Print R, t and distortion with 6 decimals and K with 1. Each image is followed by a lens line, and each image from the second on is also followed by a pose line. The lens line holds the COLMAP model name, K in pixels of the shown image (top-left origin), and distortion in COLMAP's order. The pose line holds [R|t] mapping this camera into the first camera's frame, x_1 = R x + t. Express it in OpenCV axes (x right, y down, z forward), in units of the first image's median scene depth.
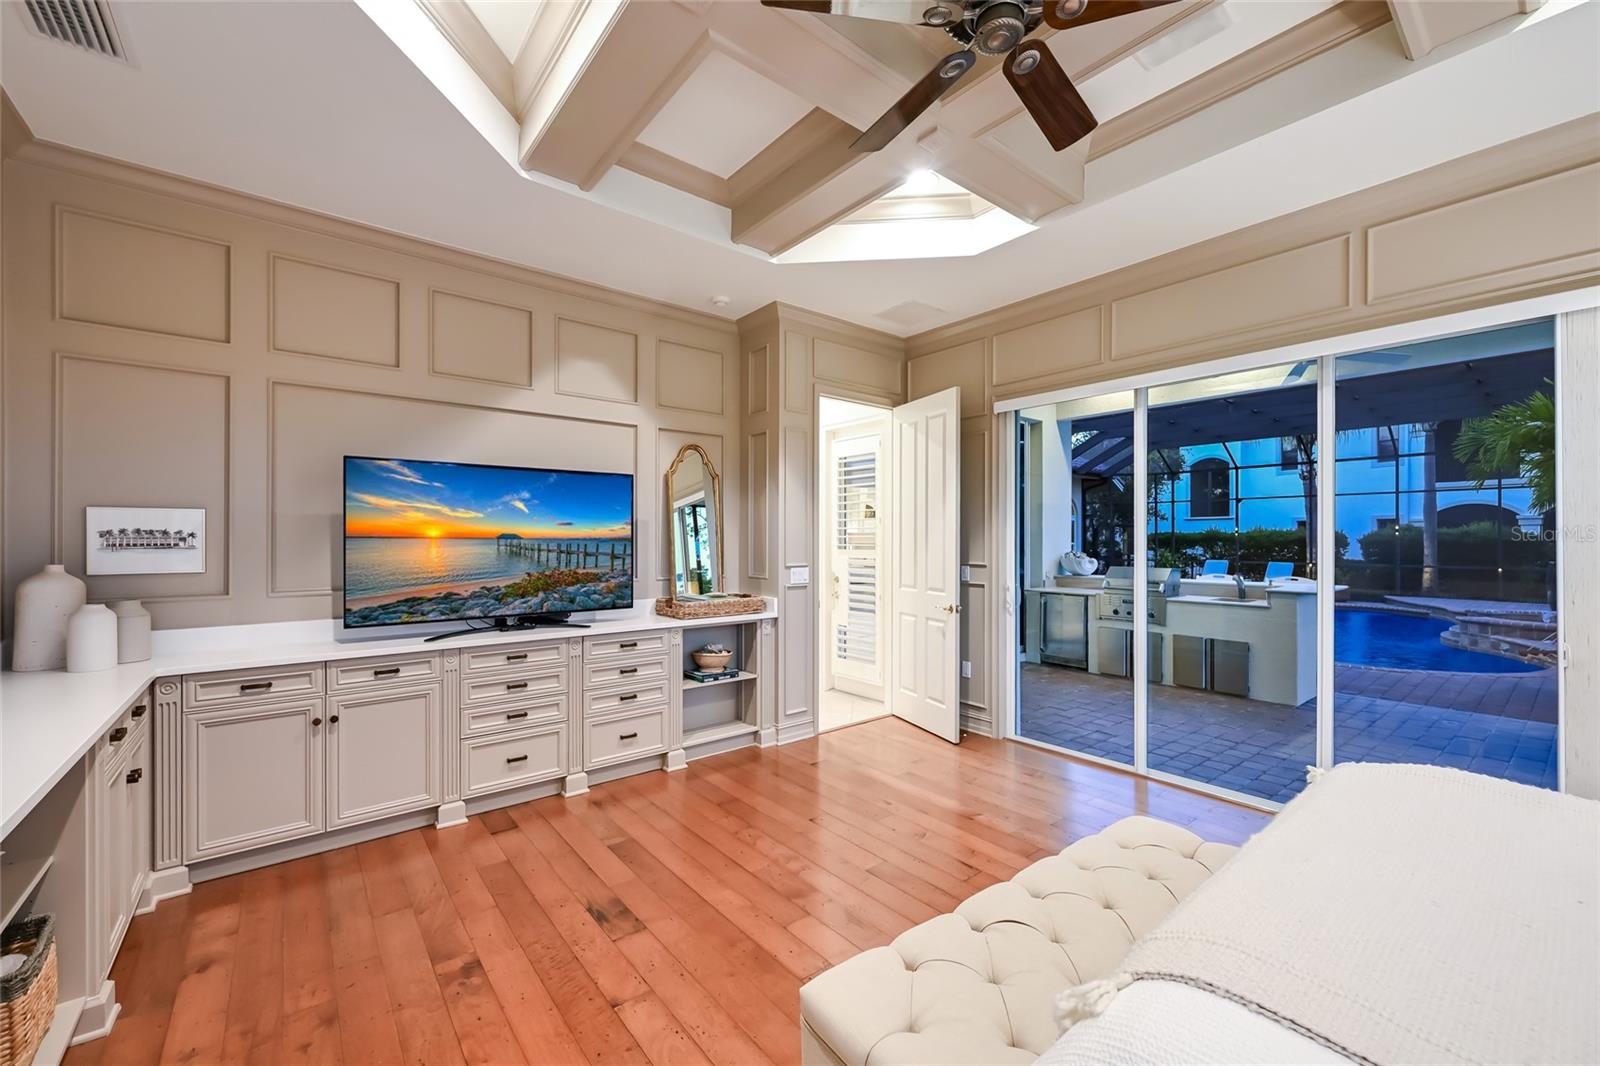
lens RADIAL K [[639.3, 0, 803.8], [0, 639.3, 534.9], [0, 0, 1]] dist [0.000799, 0.000021]
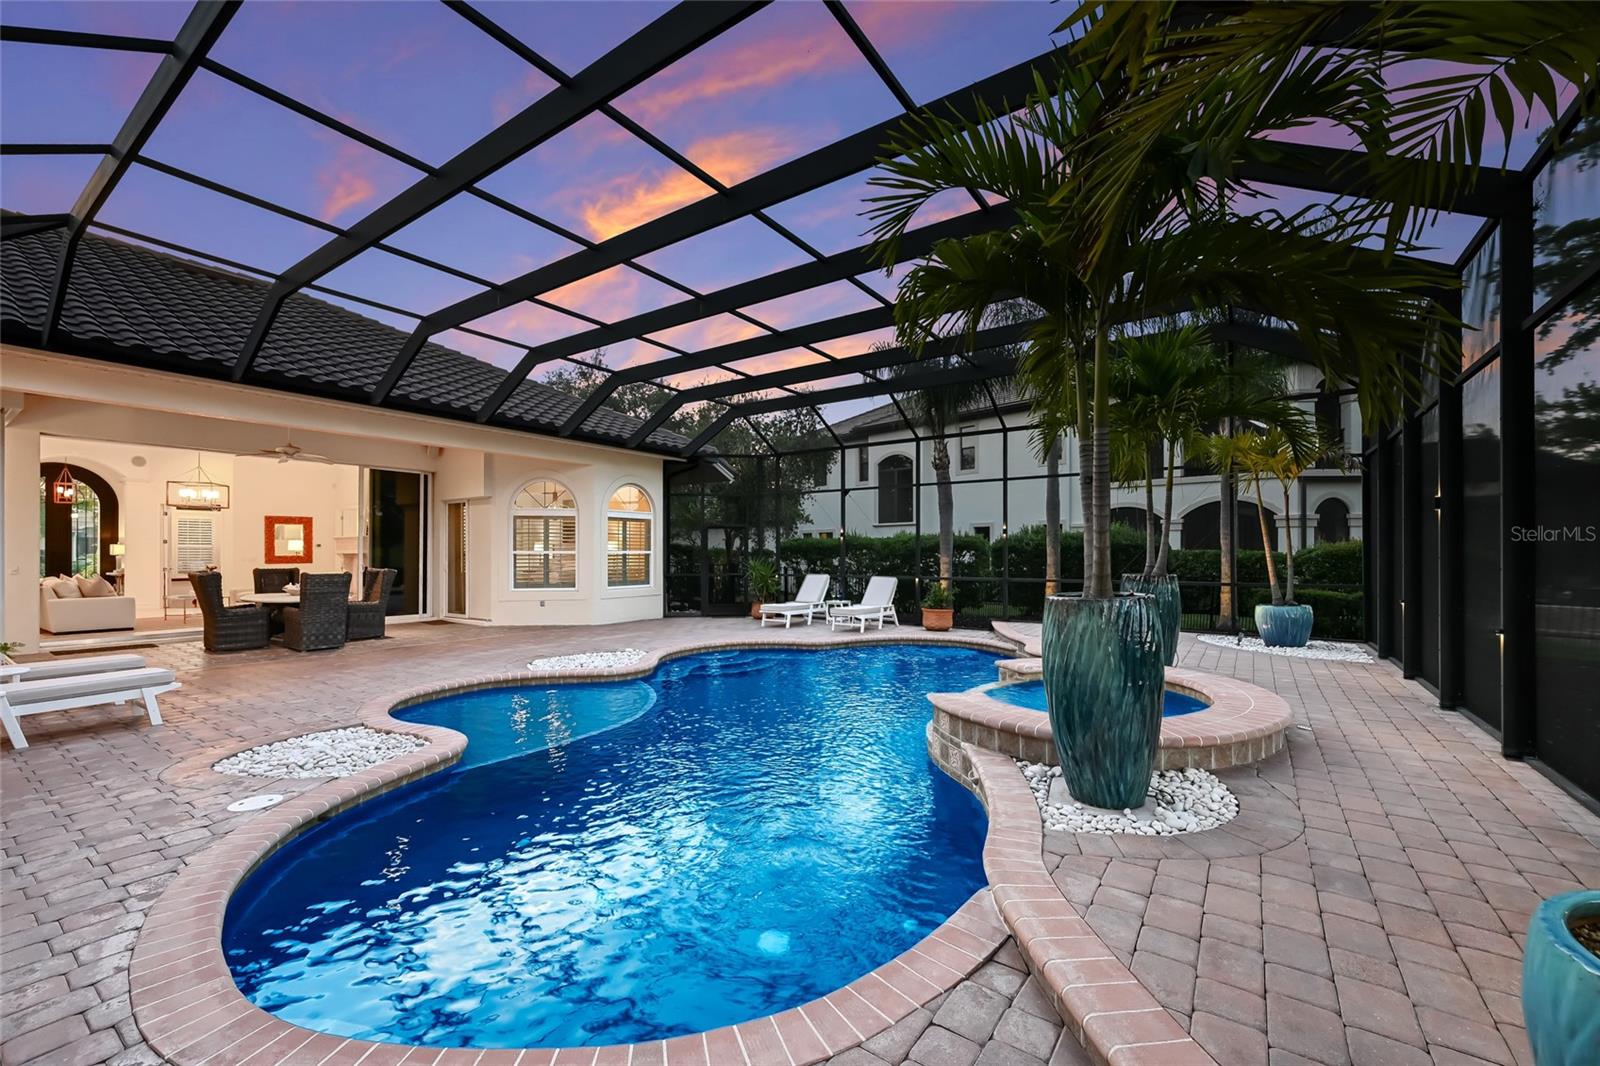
lens RADIAL K [[639.3, 0, 807.5], [0, 639.3, 547.7], [0, 0, 1]] dist [0.000799, 0.000021]
pose [[0.959765, 0.003293, 0.280786, 0.481482], [-0.002224, 0.999989, -0.004124, 0.014258], [-0.280797, 0.003333, 0.959761, 0.344372]]
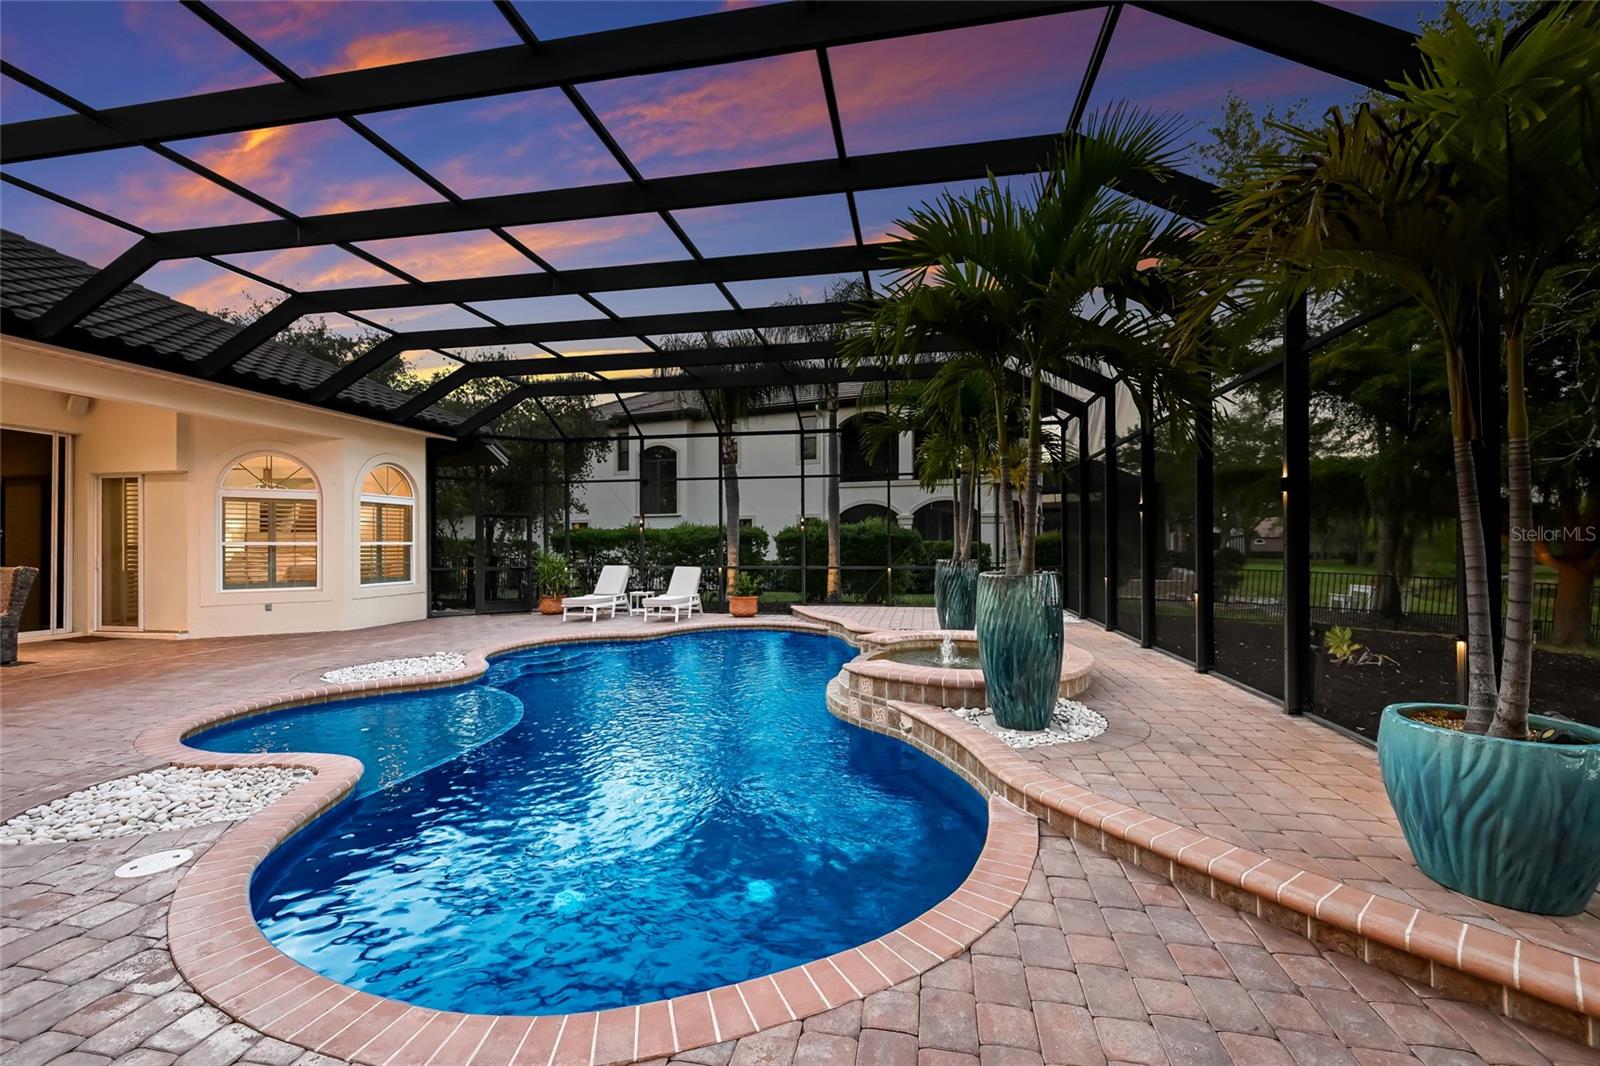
lens RADIAL K [[639.3, 0, 804.6], [0, 639.3, 536.4], [0, 0, 1]] dist [0.000799, 0.000021]
pose [[0.760883, 0.007566, 0.648845, 0.385631], [-0.001757, 0.999952, -0.009600, 0.015629], [-0.648887, 0.006164, 0.760860, 0.365461]]
